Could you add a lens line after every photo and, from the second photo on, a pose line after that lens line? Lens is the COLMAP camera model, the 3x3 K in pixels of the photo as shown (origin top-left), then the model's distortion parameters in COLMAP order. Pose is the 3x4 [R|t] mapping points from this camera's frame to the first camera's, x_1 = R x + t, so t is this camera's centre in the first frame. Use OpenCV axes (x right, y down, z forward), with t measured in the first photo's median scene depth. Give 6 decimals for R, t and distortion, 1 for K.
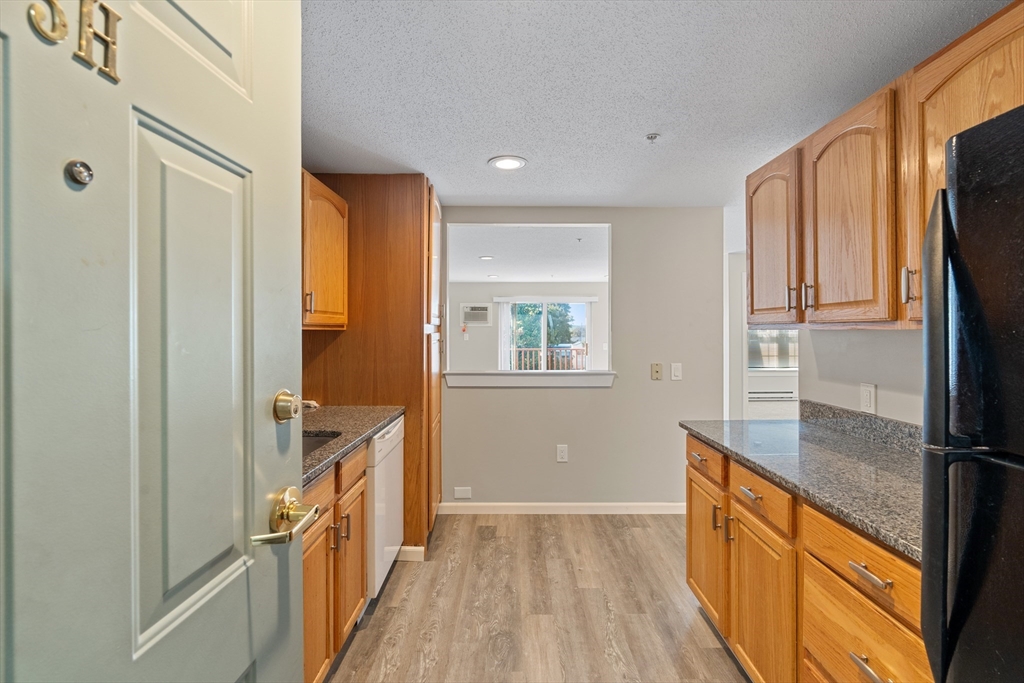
lens RADIAL K [[463.0, 0, 515.9], [0, 463.0, 332.1], [0, 0, 1]] dist [-0.009671, 0.004269]
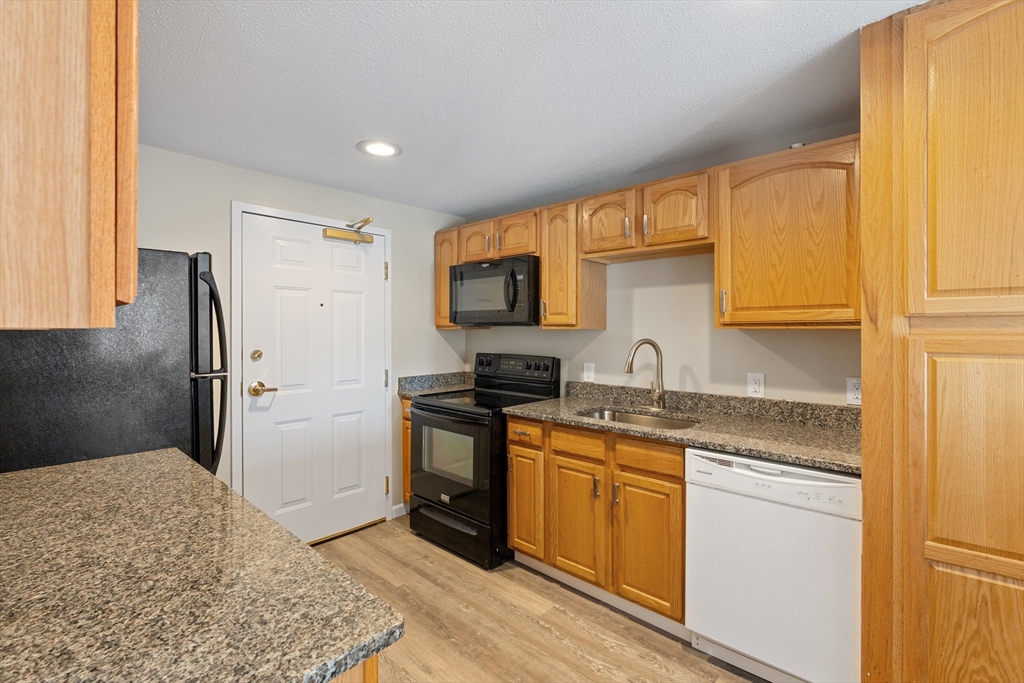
lens RADIAL K [[463.0, 0, 515.9], [0, 463.0, 332.1], [0, 0, 1]] dist [-0.009671, 0.004269]
pose [[-0.684234, 0.004802, -0.729247, 0.569101], [-0.001406, 0.999968, 0.007904, -0.005714], [0.729261, 0.006434, -0.684205, 1.356775]]
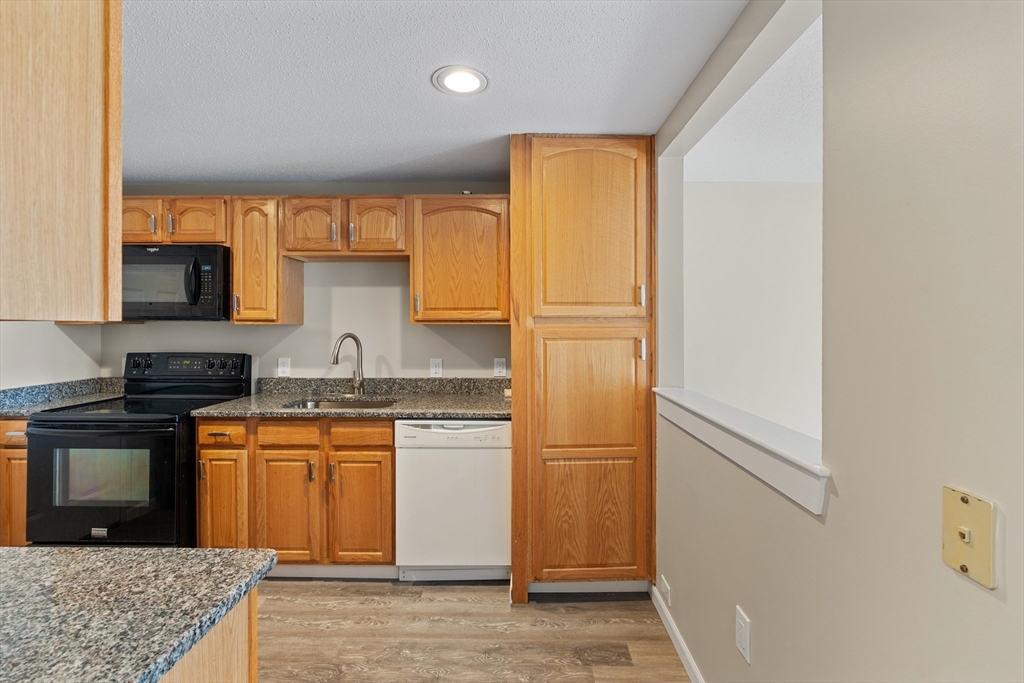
lens RADIAL K [[469.7, 0, 517.5], [0, 469.7, 325.9], [0, 0, 1]] dist [-0.001097, 0.000539]
pose [[-0.021004, 0.001653, -0.999778, 0.813351], [-0.003212, 0.999993, 0.001721, -0.004209], [0.999774, 0.003248, -0.020998, 1.301750]]
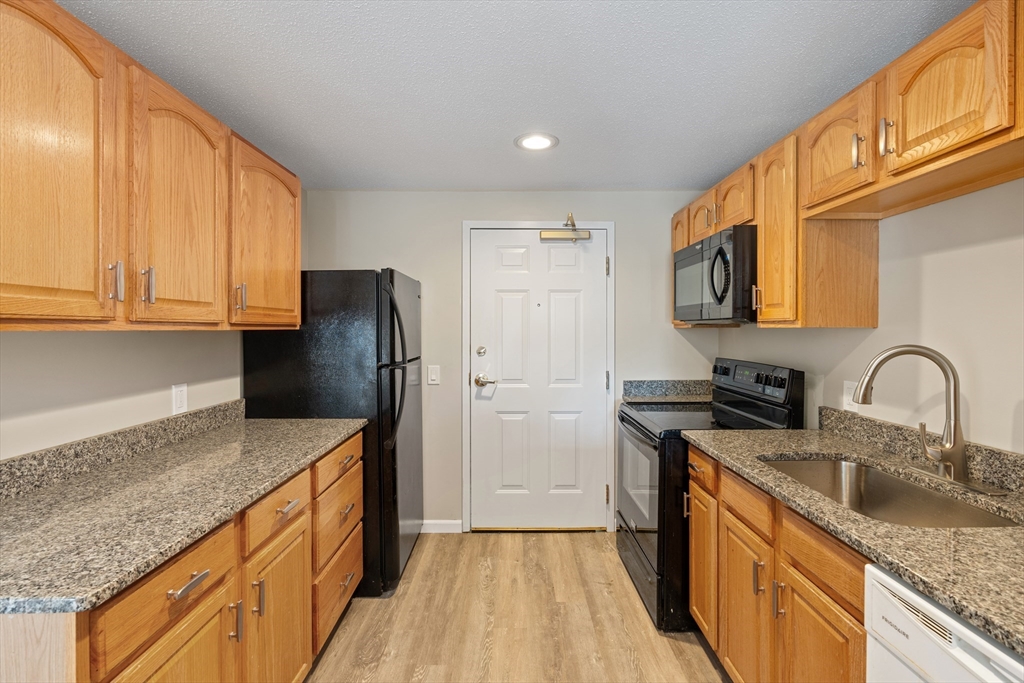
lens RADIAL K [[463.0, 0, 515.9], [0, 463.0, 332.1], [0, 0, 1]] dist [-0.009671, 0.004269]
pose [[-0.999991, 0.003625, -0.002328, 0.038314], [0.003599, 0.999933, 0.011032, -0.007130], [0.002368, 0.011024, -0.999936, 1.434541]]
